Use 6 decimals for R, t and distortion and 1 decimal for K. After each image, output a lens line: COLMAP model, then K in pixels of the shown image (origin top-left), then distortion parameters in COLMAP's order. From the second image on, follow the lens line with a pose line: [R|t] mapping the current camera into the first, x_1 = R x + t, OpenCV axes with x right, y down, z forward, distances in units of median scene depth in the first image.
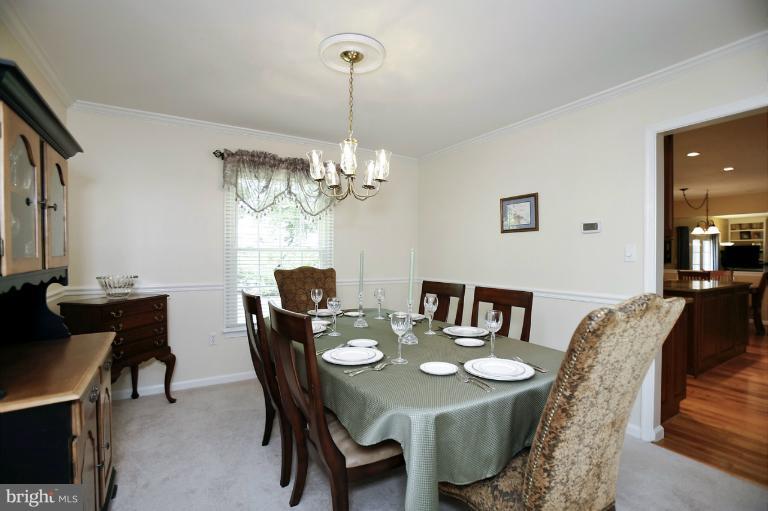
lens RADIAL K [[352.1, 0, 378.3], [0, 352.1, 258.5], [0, 0, 1]] dist [-0.041460, 0.011468]
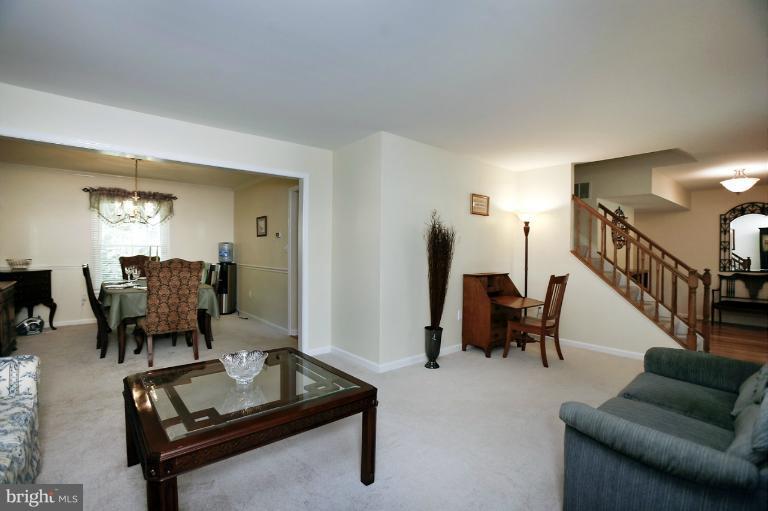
lens RADIAL K [[352.1, 0, 385.1], [0, 352.1, 256.4], [0, 0, 1]] dist [-0.041460, 0.011468]
pose [[0.988214, 0.001022, 0.153074, 0.775014], [-0.002277, 0.999965, 0.008021, 0.013634], [-0.153061, -0.008275, 0.988182, -0.948436]]
